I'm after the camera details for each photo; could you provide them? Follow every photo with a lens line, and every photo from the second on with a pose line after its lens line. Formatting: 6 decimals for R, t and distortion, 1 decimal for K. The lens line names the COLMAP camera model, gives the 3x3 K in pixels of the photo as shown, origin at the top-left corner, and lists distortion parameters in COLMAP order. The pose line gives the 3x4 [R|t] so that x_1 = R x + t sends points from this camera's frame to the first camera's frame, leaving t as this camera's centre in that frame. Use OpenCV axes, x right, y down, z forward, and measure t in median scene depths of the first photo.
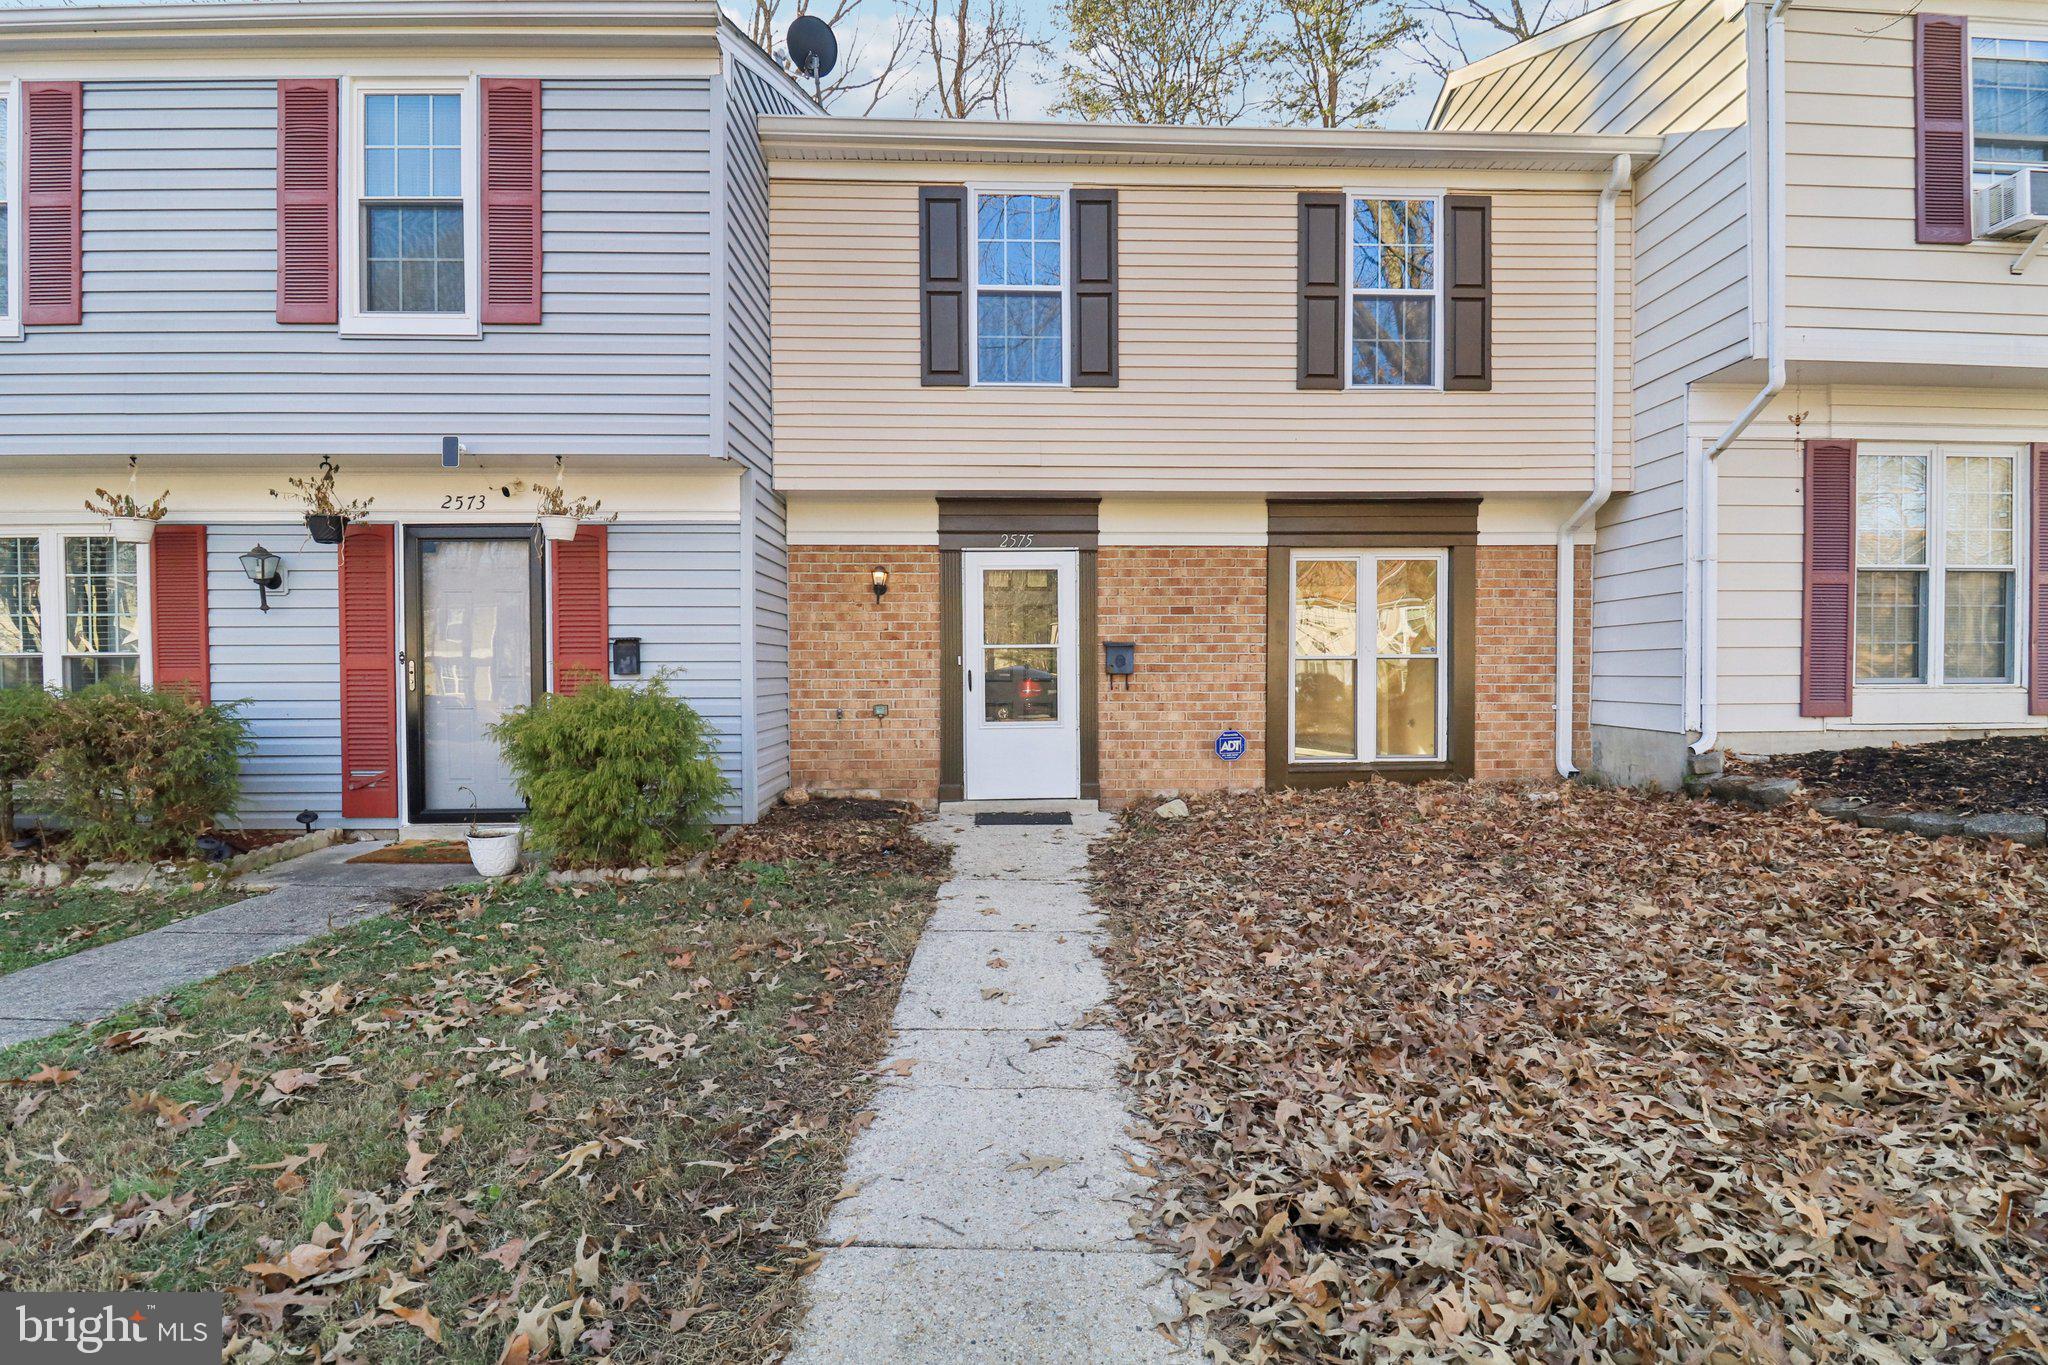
lens RADIAL K [[969.6, 0, 1025.8], [0, 969.6, 678.2], [0, 0, 1]] dist [0.003676, -0.013040]
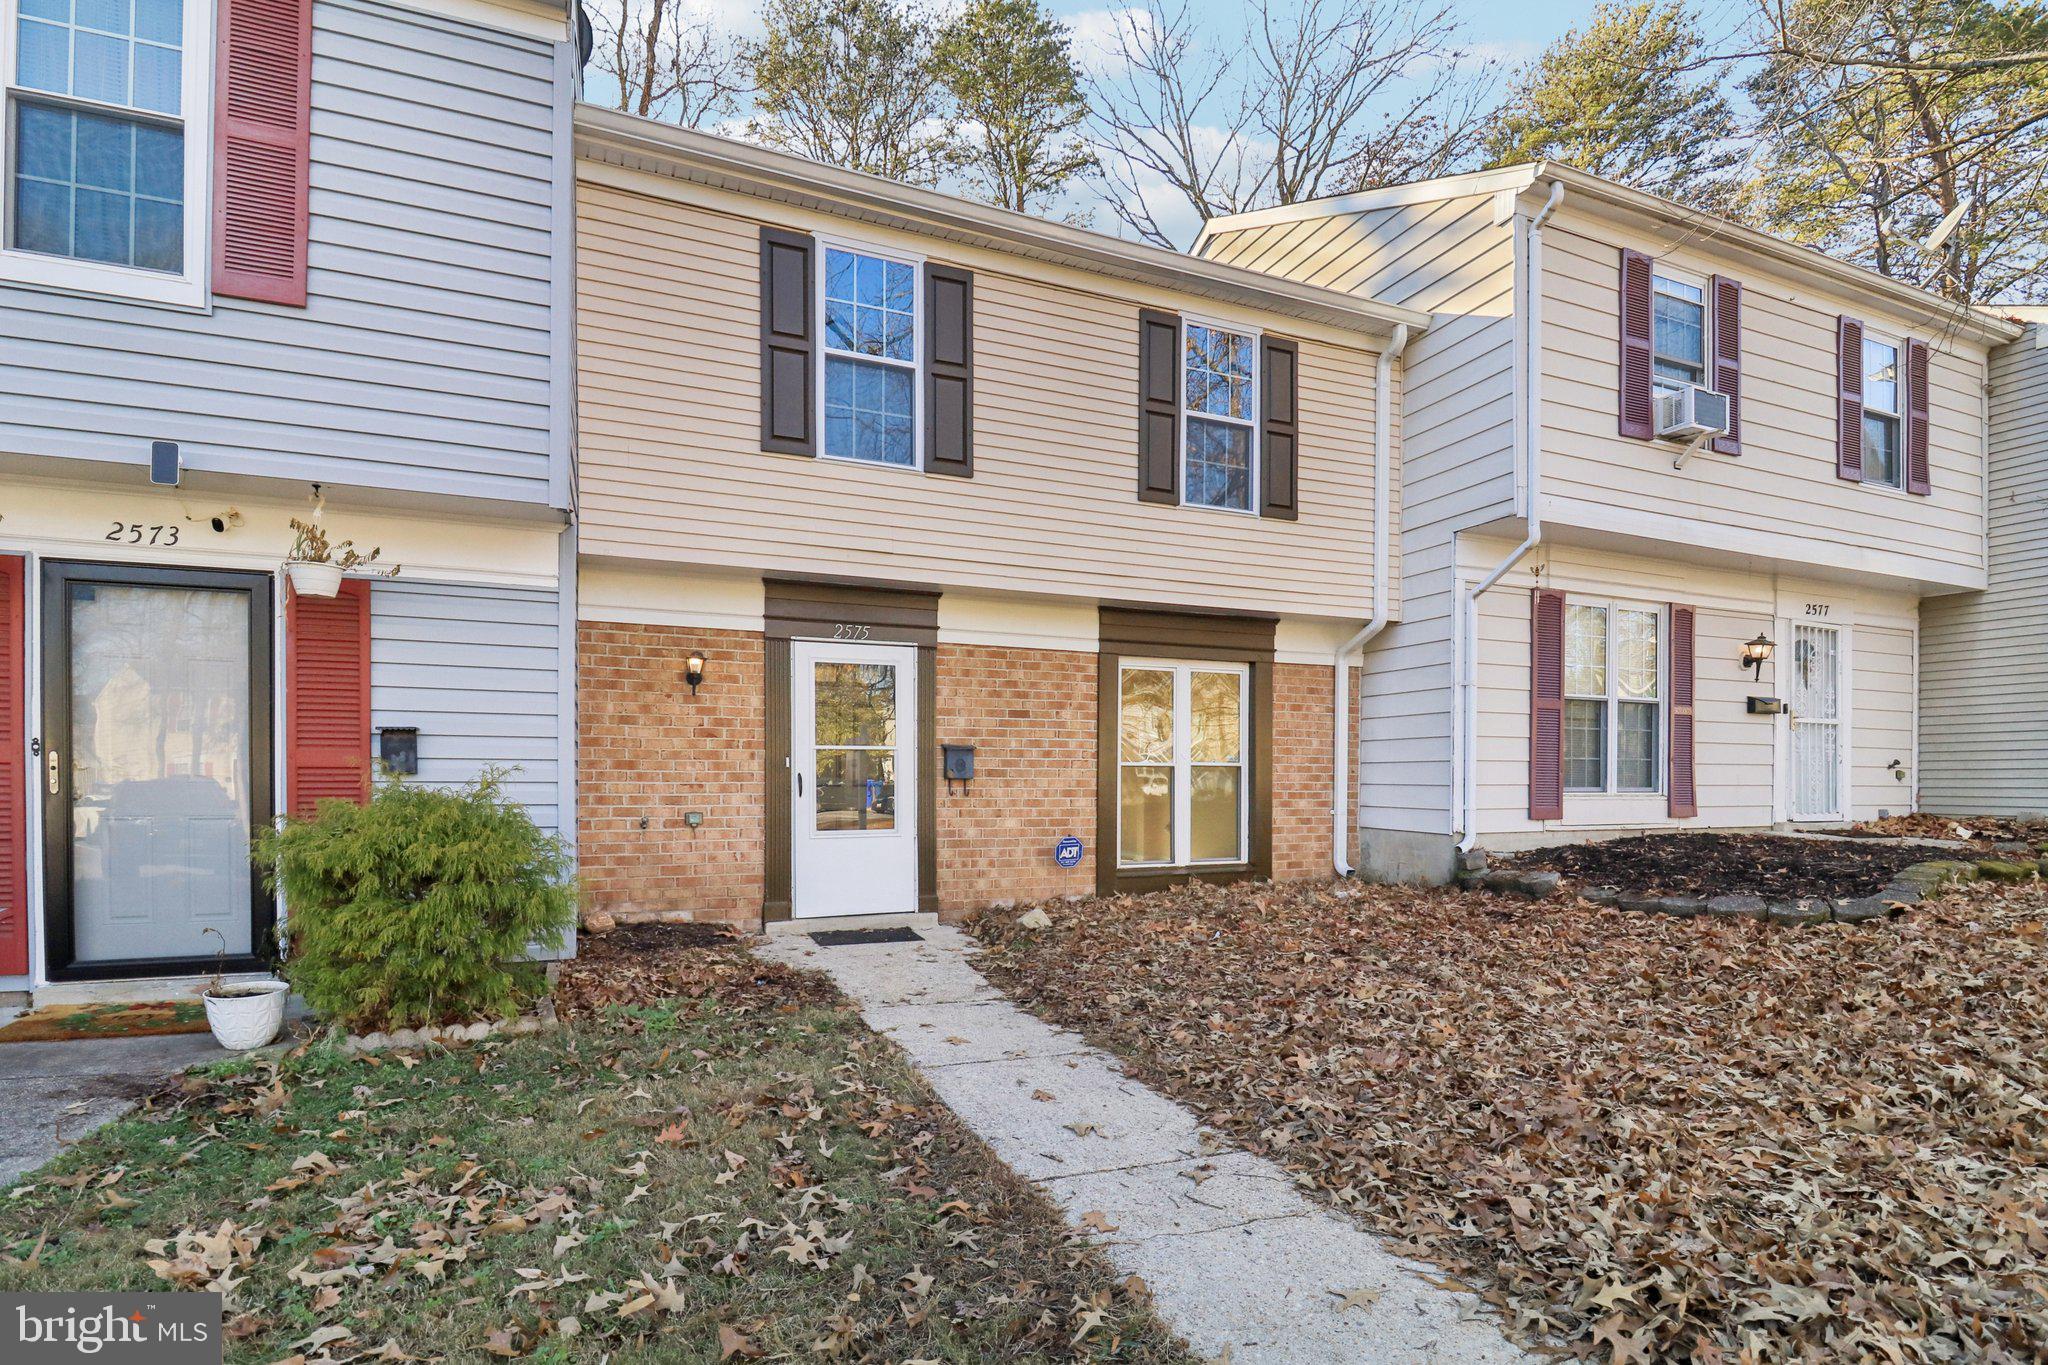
lens RADIAL K [[1004.0, 0, 1022.1], [0, 1004.0, 771.6], [0, 0, 1]] dist [0.002756, -0.010845]
pose [[0.932973, 0.011036, 0.359777, -0.210570], [-0.007103, 0.999900, -0.012251, 0.000163], [-0.359876, 0.008874, 0.932958, 0.064496]]
